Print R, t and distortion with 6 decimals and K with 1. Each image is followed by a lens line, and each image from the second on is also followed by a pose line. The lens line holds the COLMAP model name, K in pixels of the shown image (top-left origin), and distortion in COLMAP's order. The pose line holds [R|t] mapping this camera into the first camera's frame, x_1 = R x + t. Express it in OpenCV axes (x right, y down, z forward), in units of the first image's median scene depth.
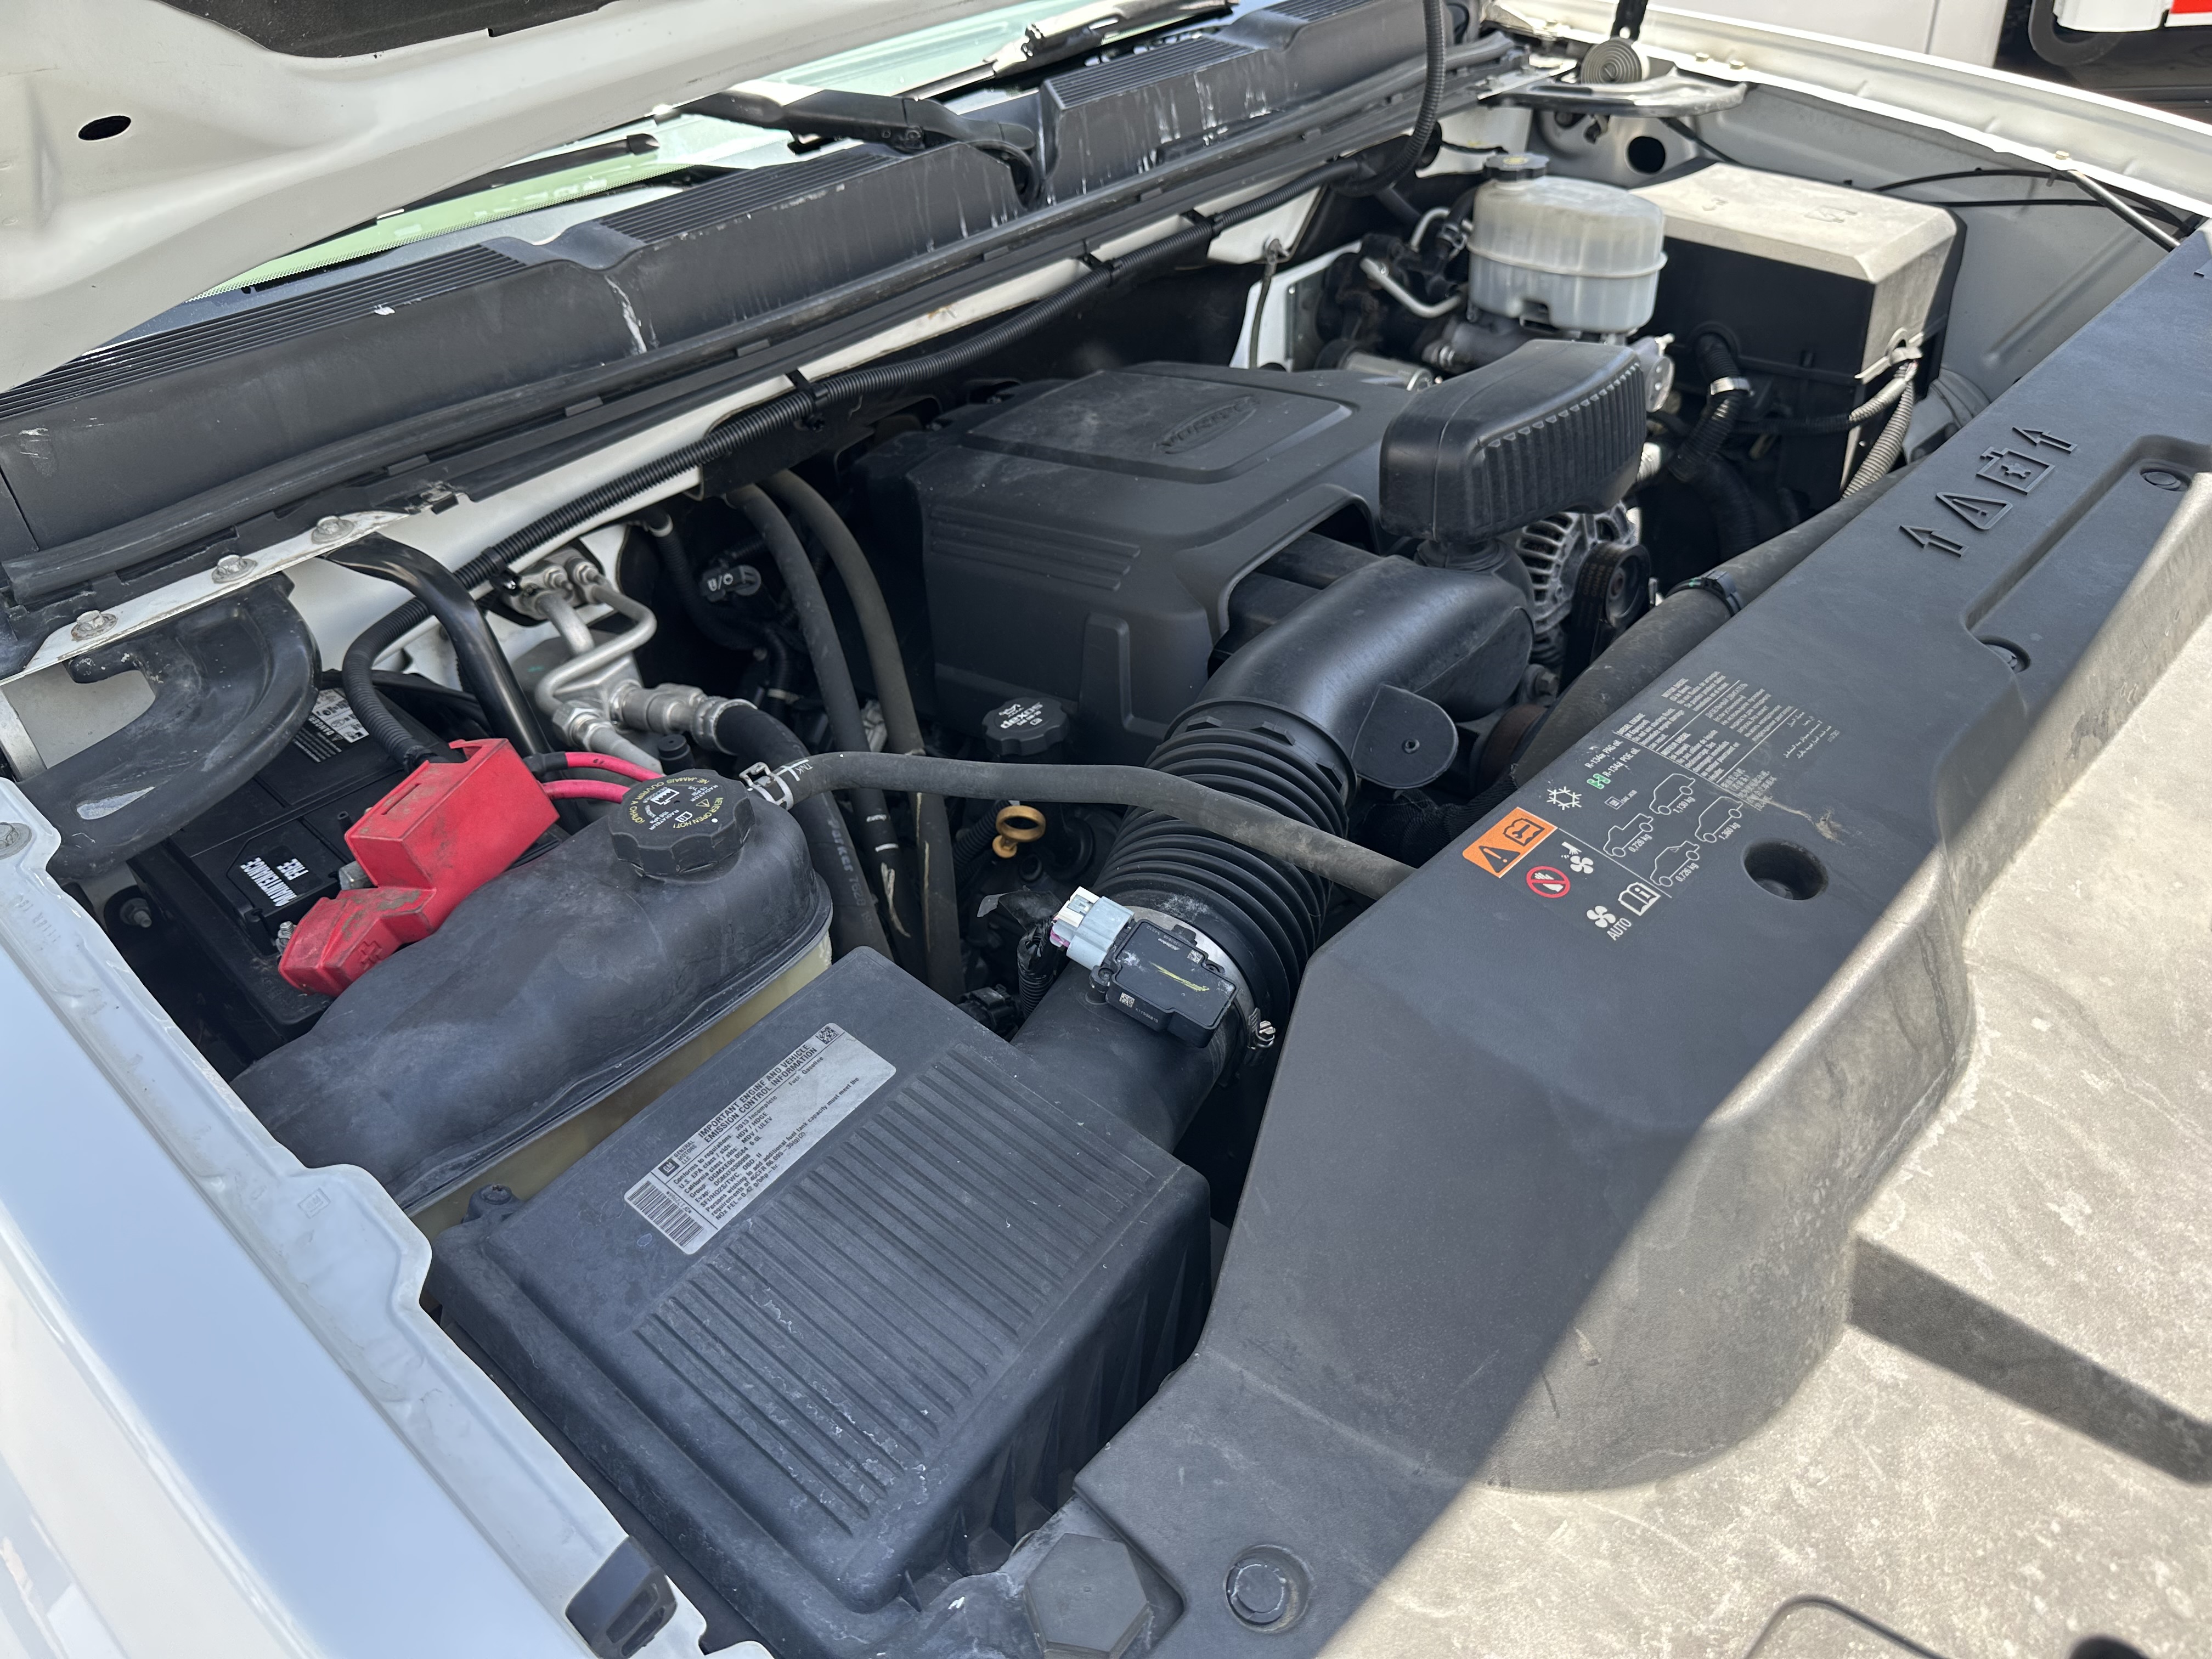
lens RADIAL K [[1634.8, 0, 1120.9], [0, 1634.8, 837.0], [0, 0, 1]] dist [0.025436, -0.038464]
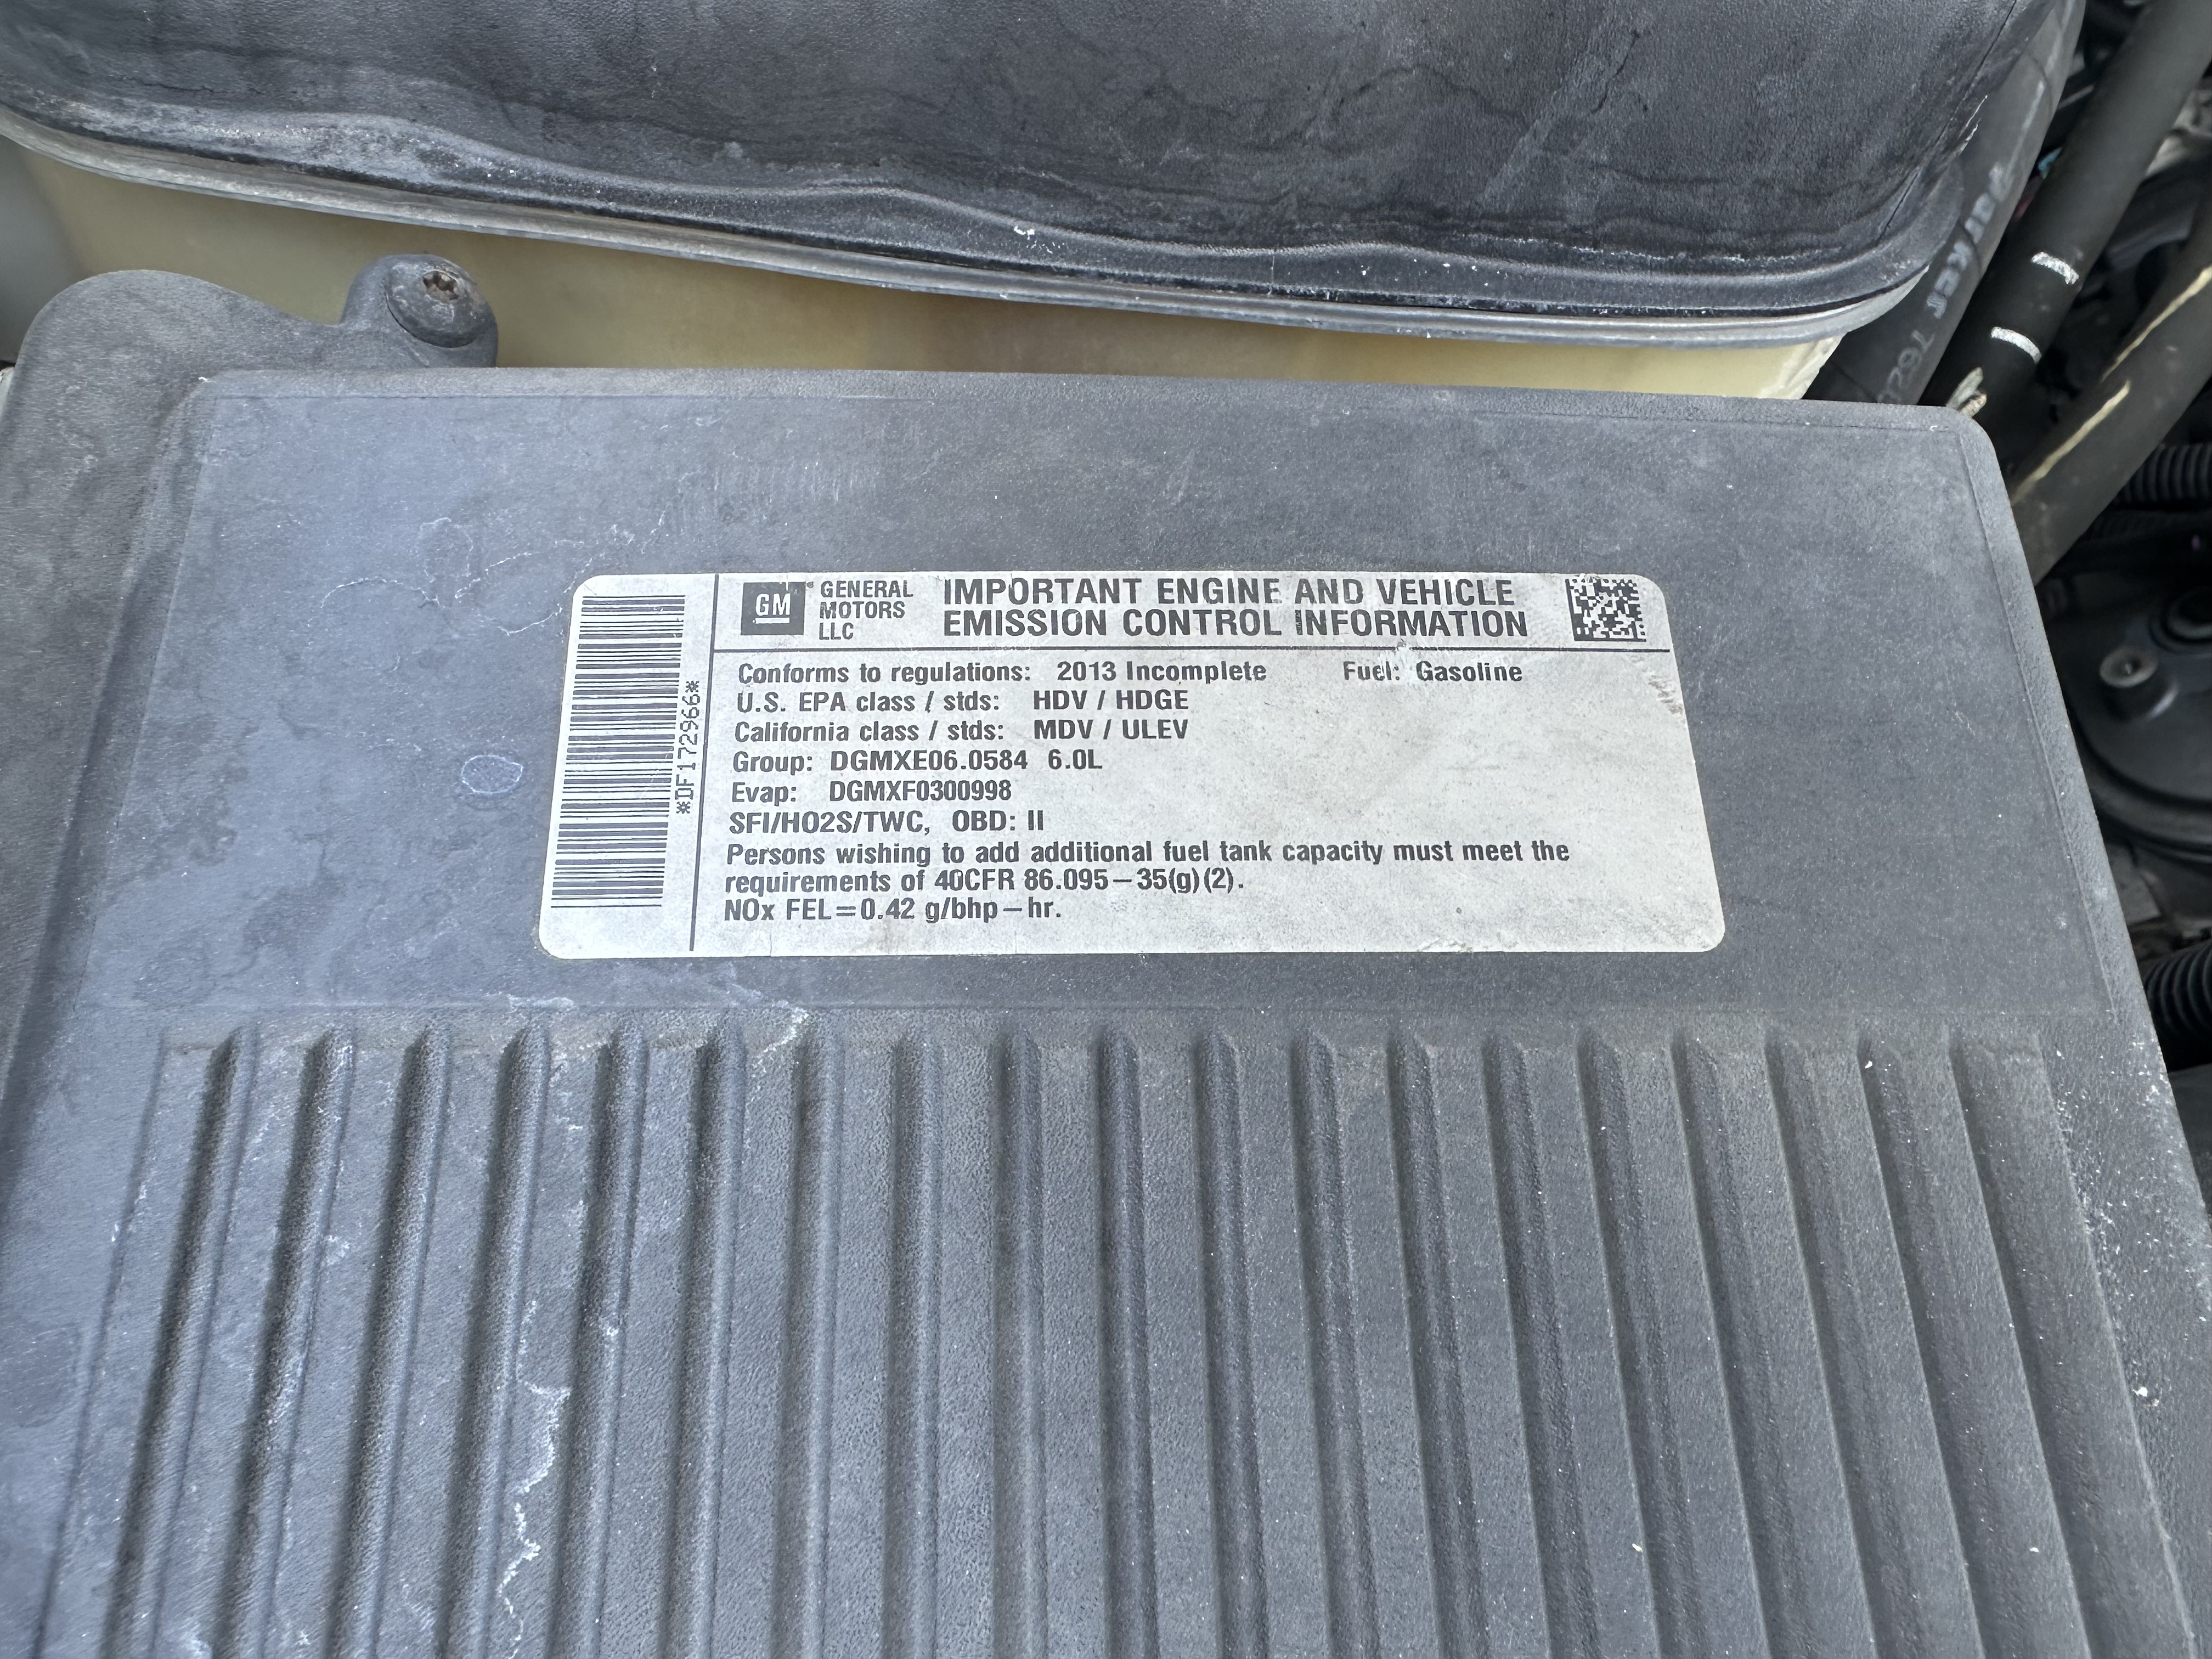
lens RADIAL K [[1634.8, 0, 1115.2], [0, 1634.8, 839.2], [0, 0, 1]] dist [0.025436, -0.038464]
pose [[0.663286, 0.695676, -0.275836, -0.144475], [-0.573274, 0.709253, 0.410265, 0.091731], [0.481049, -0.113994, 0.869251, 0.791071]]
